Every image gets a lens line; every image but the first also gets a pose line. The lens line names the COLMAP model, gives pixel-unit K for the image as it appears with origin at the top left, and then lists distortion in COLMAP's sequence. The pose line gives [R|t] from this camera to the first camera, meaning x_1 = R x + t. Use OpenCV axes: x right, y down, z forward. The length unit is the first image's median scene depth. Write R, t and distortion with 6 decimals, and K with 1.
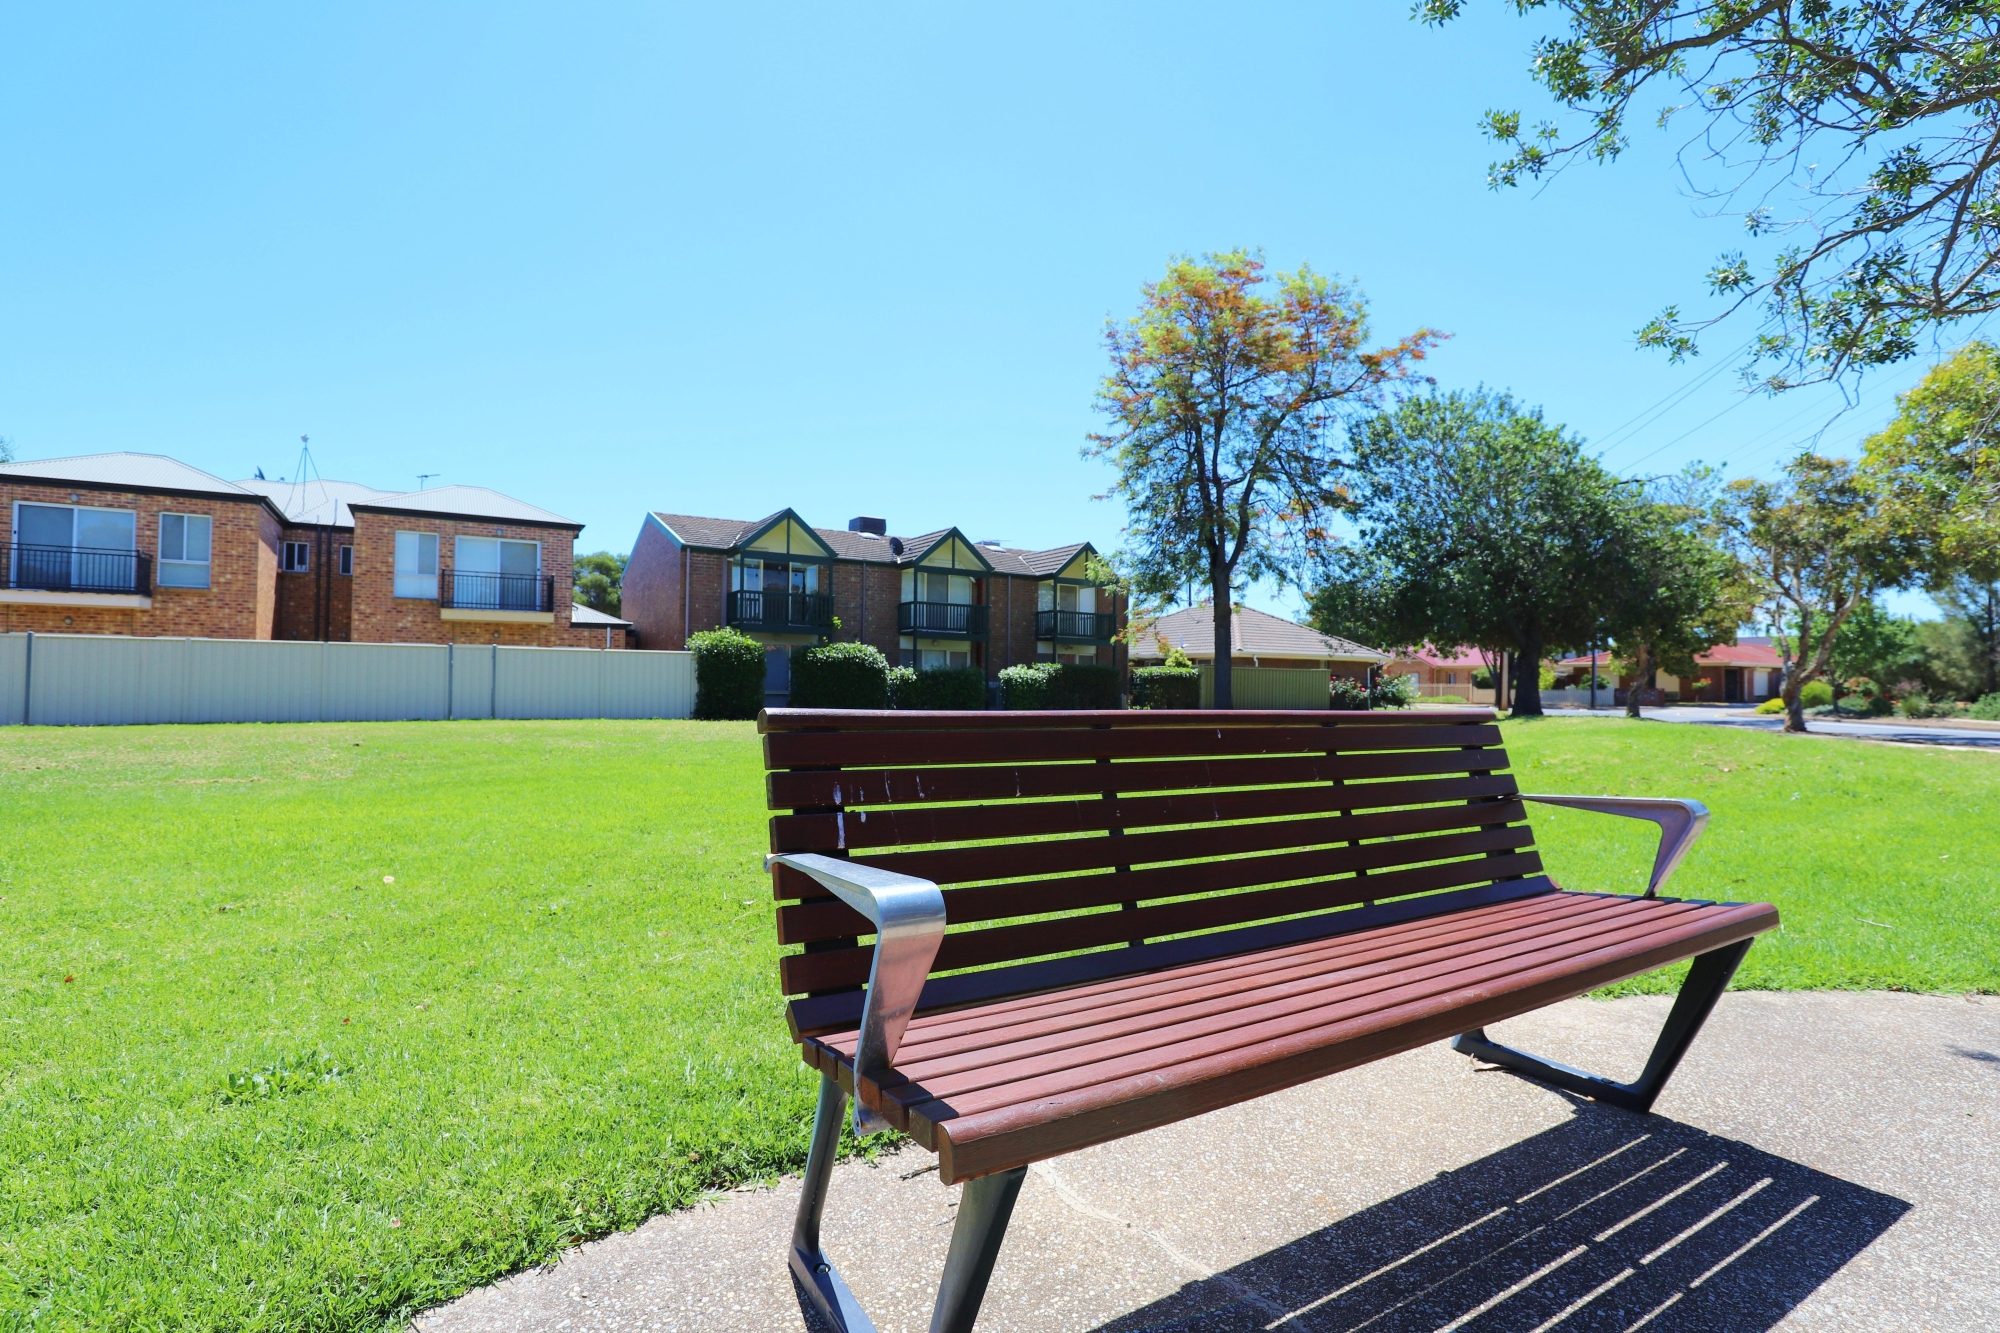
lens RADIAL K [[920.6, 0, 1014.2], [0, 920.6, 673.2], [0, 0, 1]] dist [-0.024198, 0.002841]
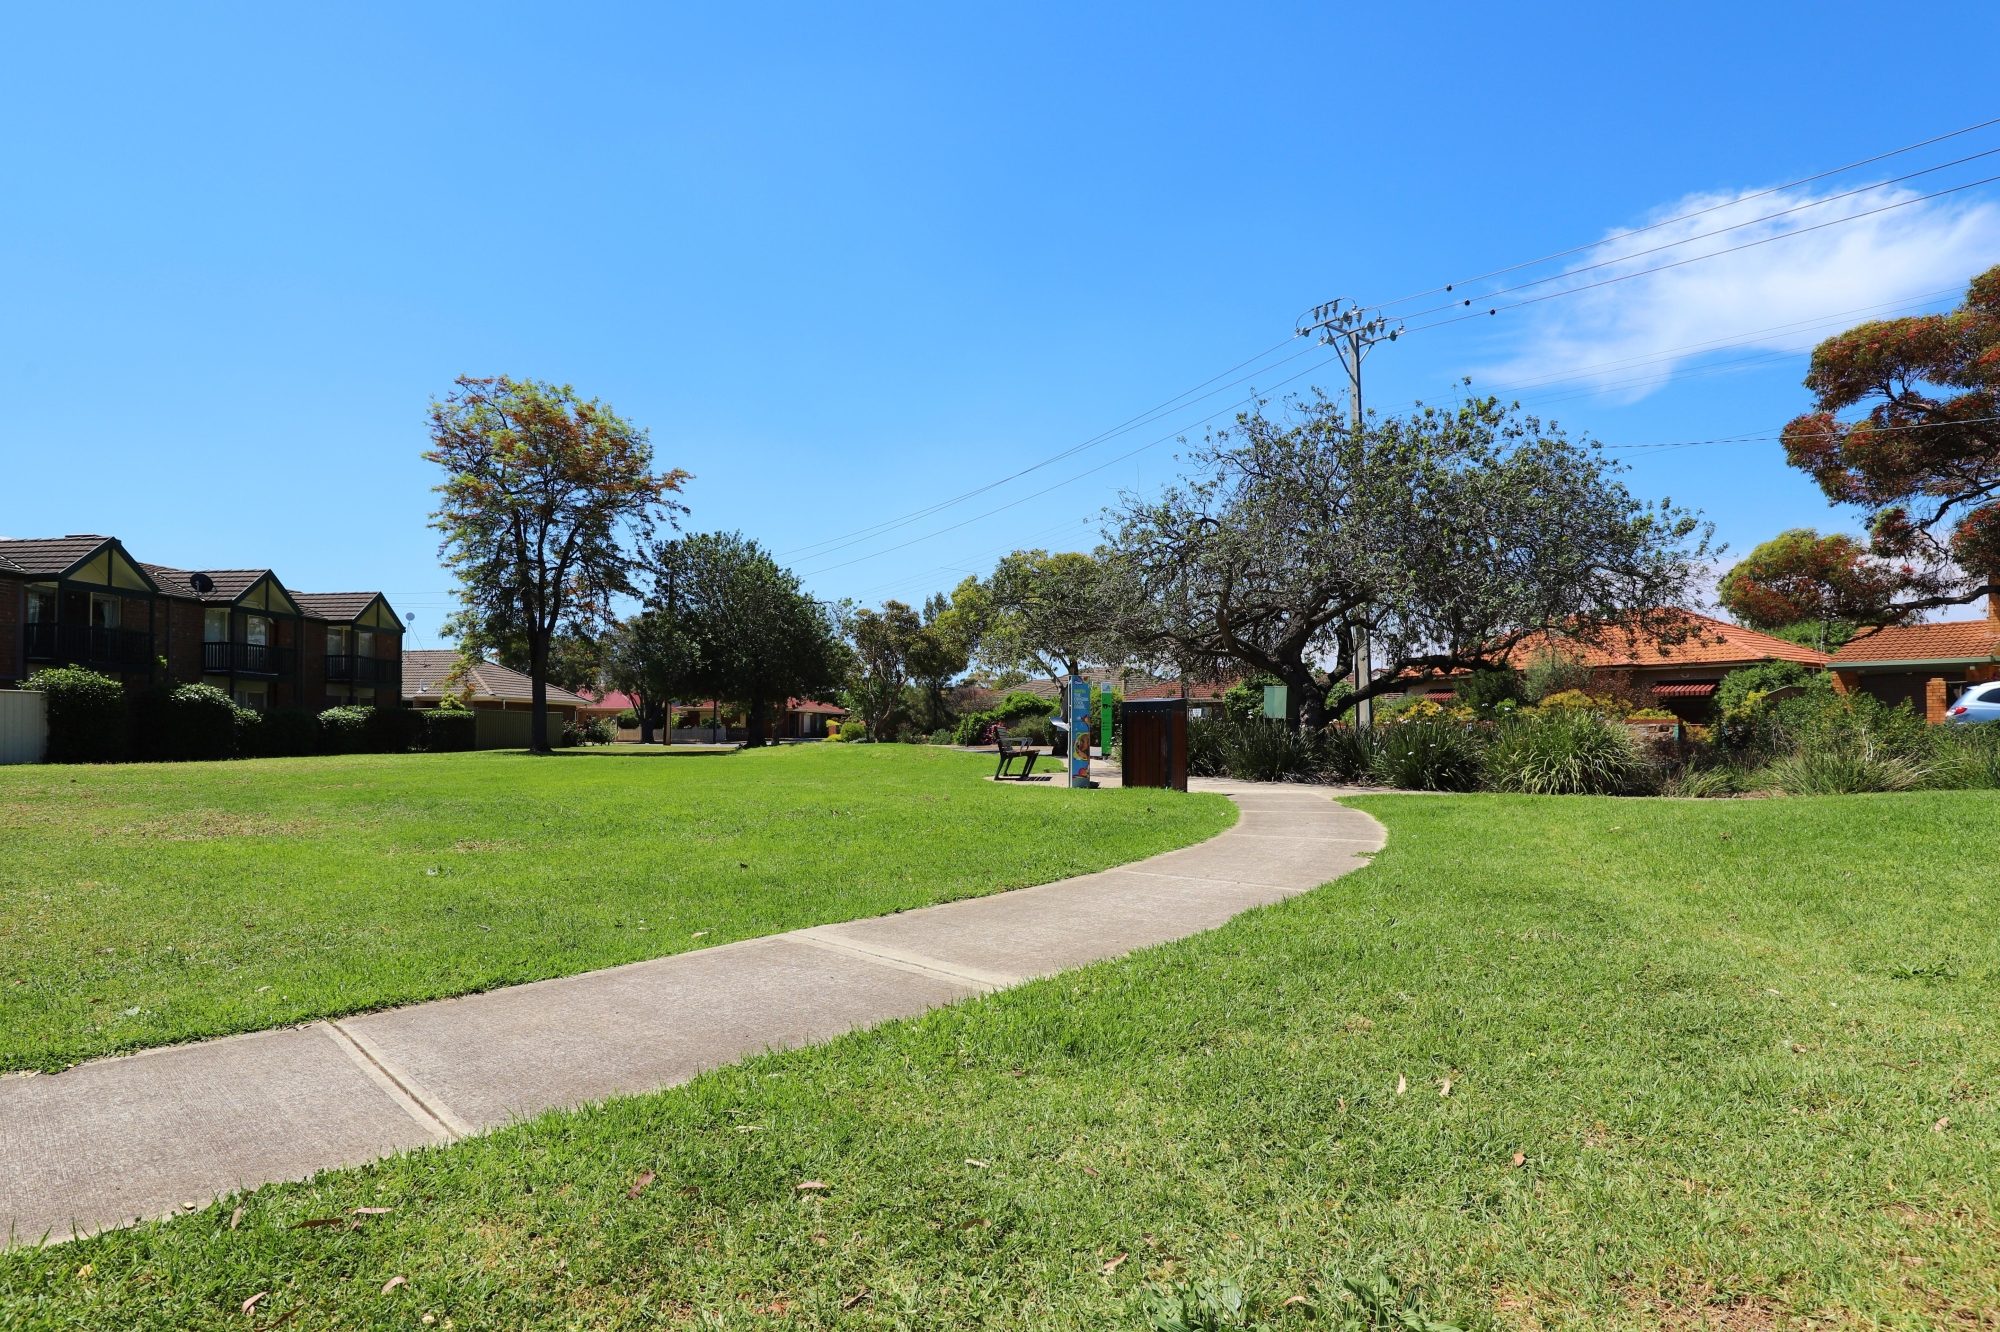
lens RADIAL K [[920.6, 0, 994.3], [0, 920.6, 668.4], [0, 0, 1]] dist [-0.024198, 0.002841]
pose [[0.613142, 0.046234, 0.788619, -0.358866], [-0.007898, 0.998595, -0.052403, -0.004233], [-0.789933, 0.025902, 0.612645, -0.240012]]
